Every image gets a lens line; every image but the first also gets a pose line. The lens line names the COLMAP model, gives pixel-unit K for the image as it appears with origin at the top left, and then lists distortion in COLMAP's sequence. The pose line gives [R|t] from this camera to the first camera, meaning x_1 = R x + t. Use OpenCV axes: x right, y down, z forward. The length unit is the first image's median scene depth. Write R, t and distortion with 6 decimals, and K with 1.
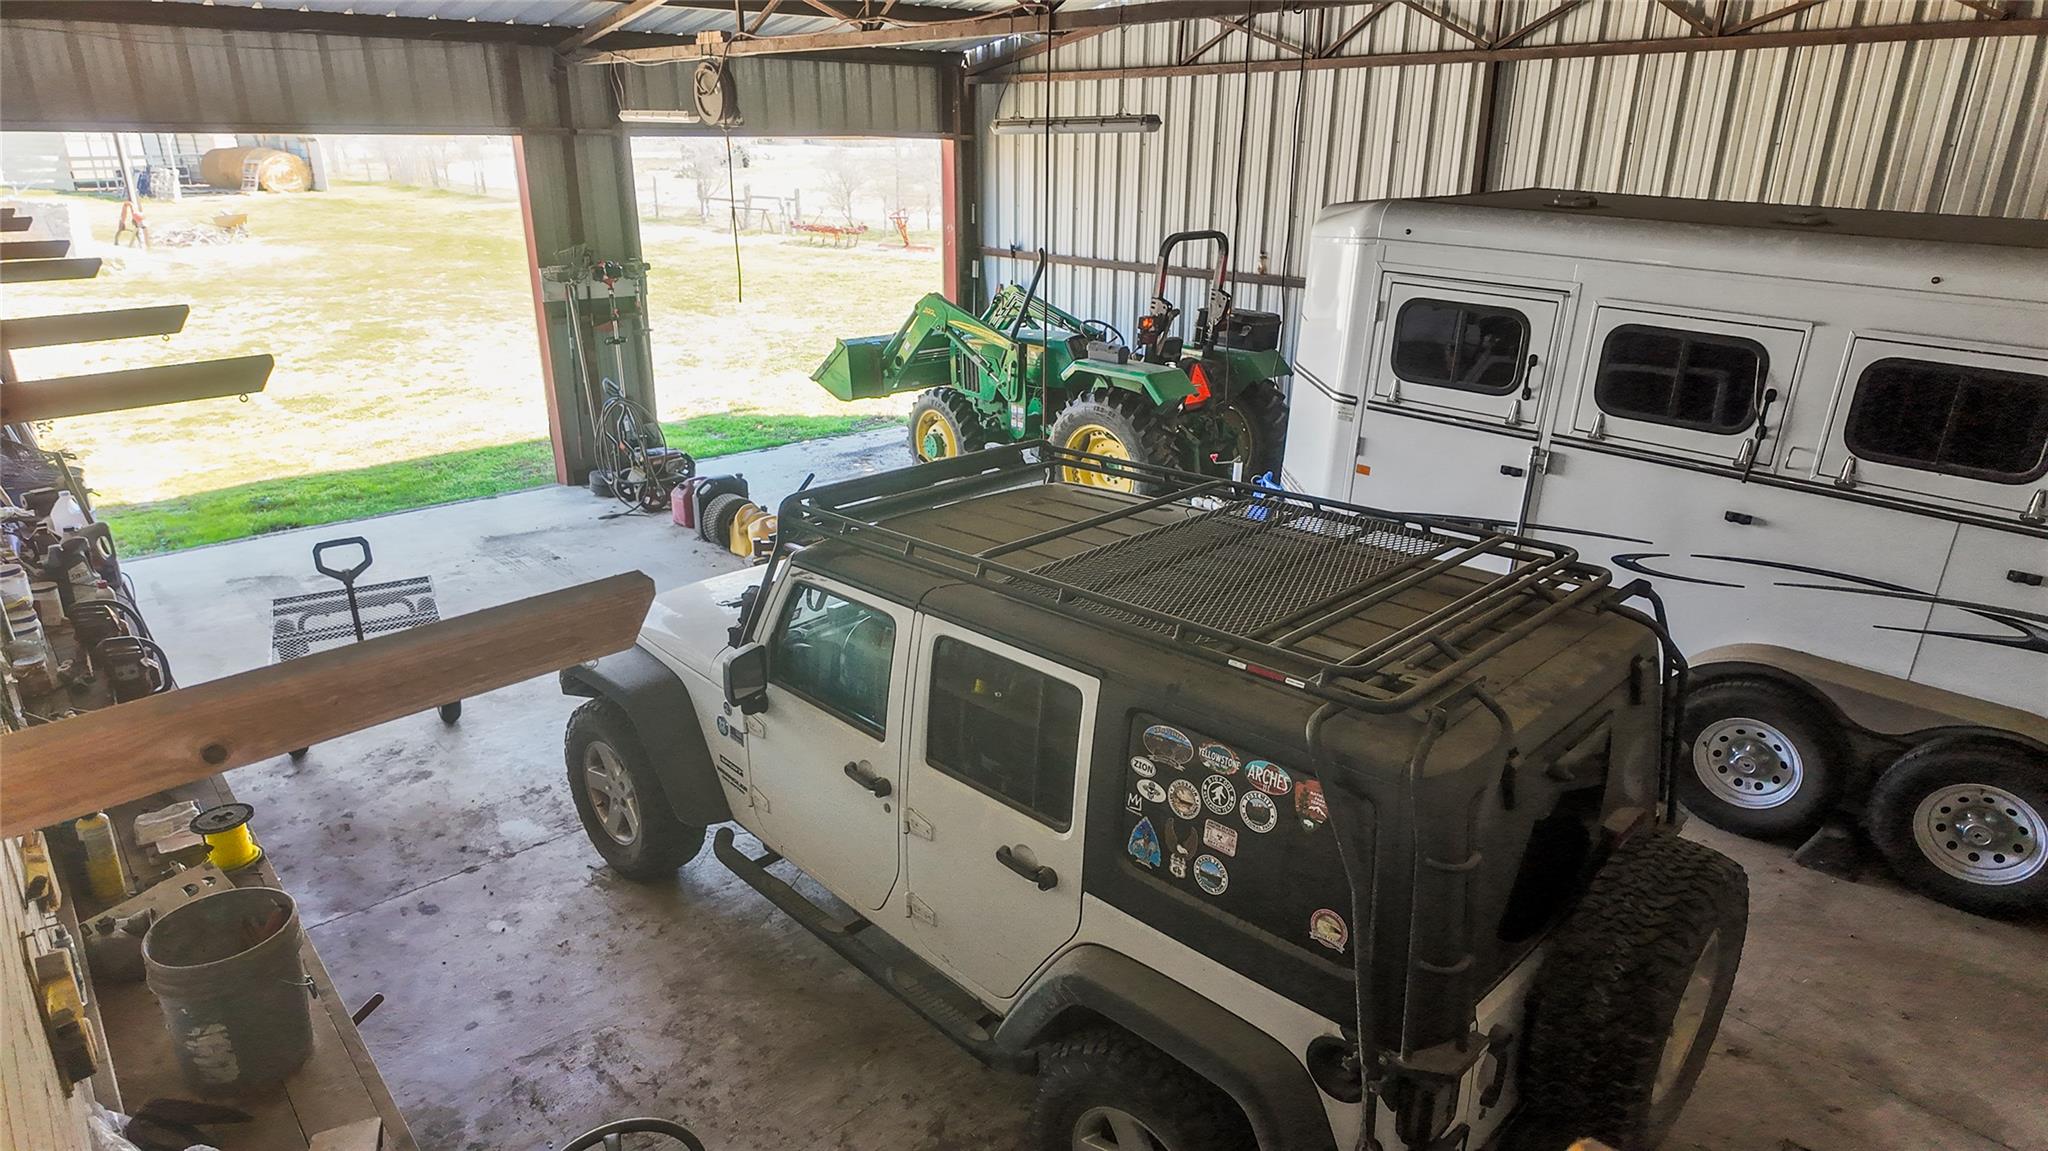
lens RADIAL K [[1179.0, 0, 1022.7], [0, 1179.0, 579.4], [0, 0, 1]] dist [-0.001071, -0.000539]
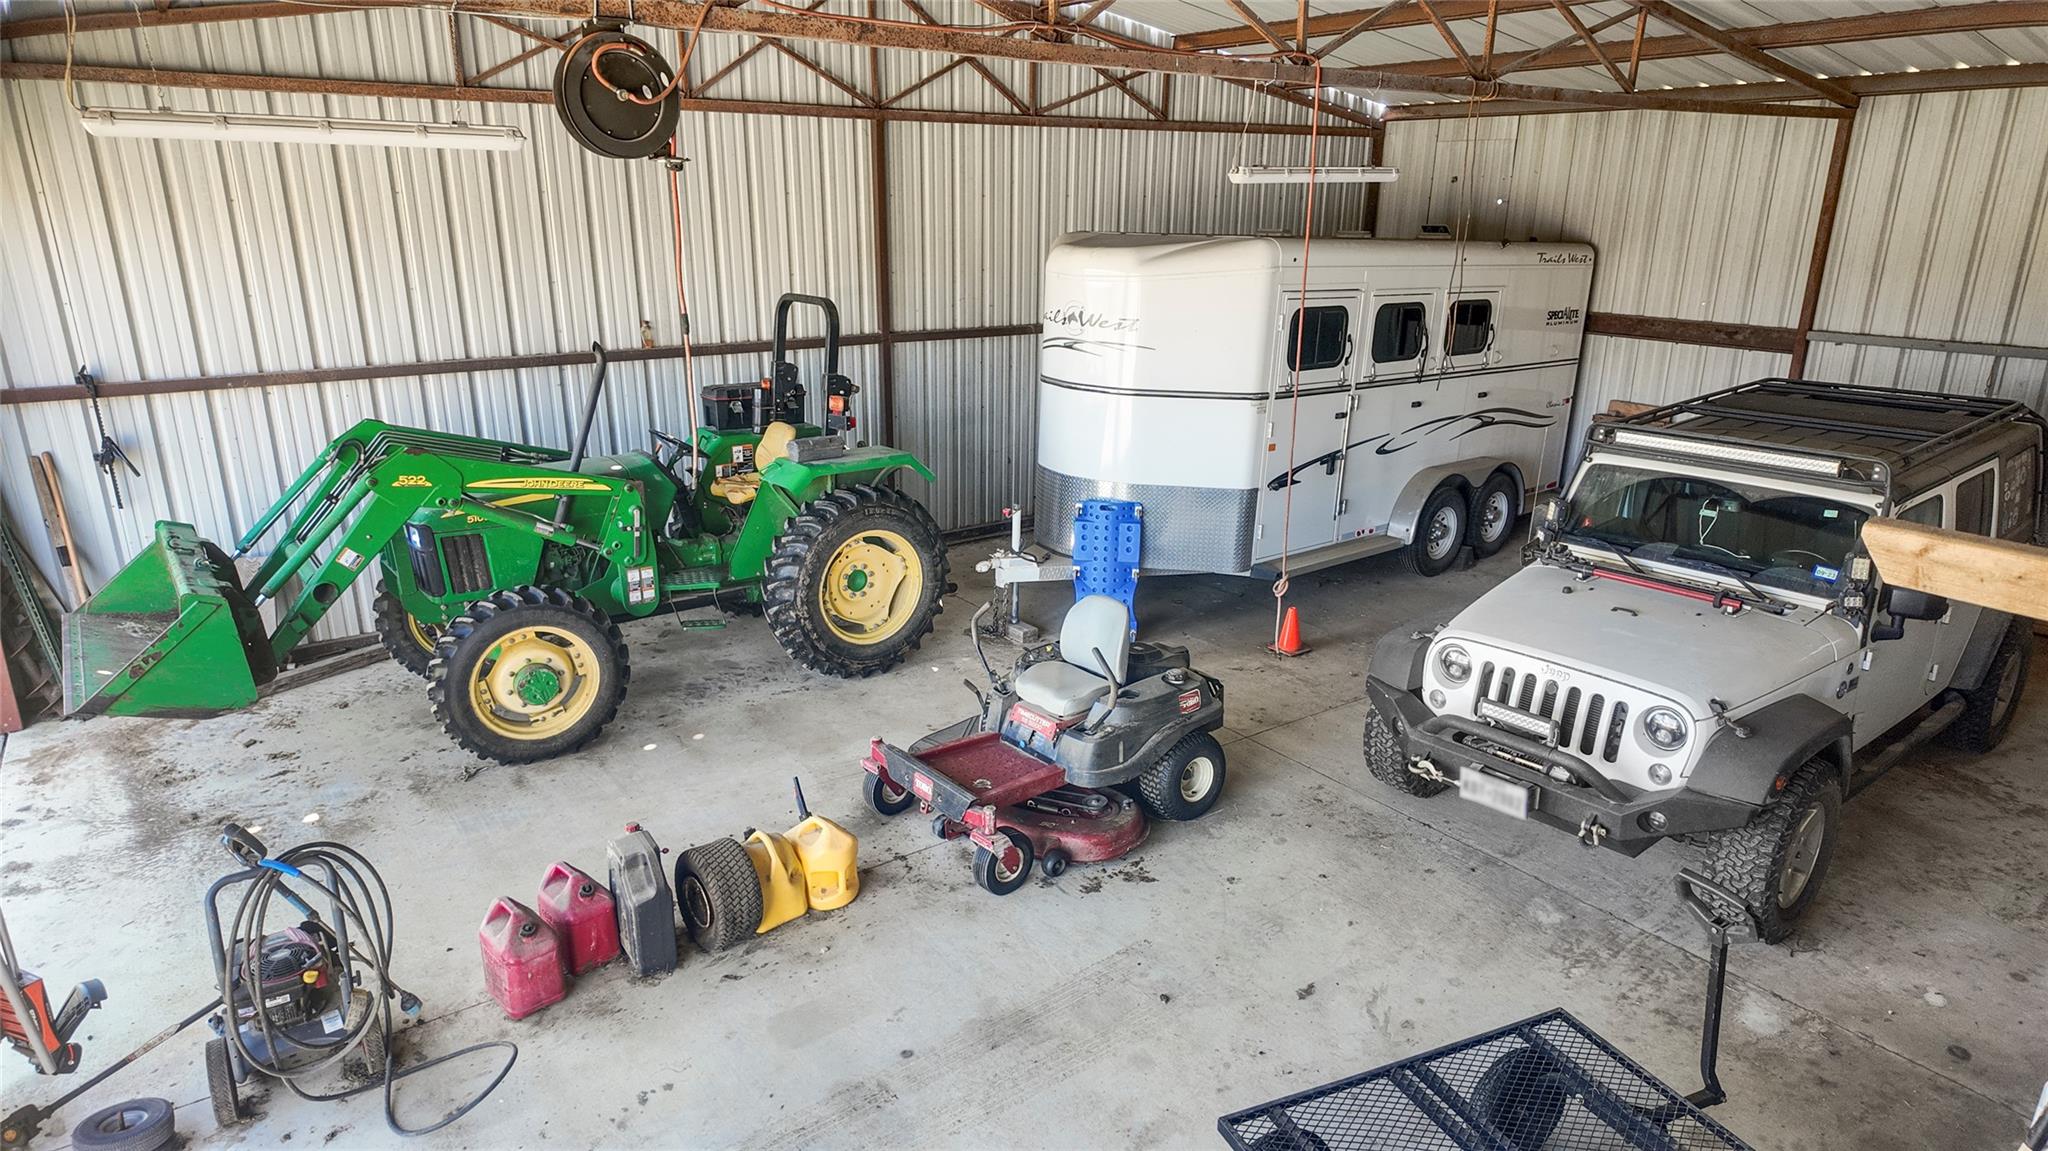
lens RADIAL K [[1179.0, 0, 1020.7], [0, 1179.0, 571.5], [0, 0, 1]] dist [-0.001071, -0.000539]
pose [[0.126683, -0.304105, 0.944178, -1.067285], [0.344106, 0.906211, 0.245707, -0.409726], [-0.930345, 0.293771, 0.219446, 1.100173]]
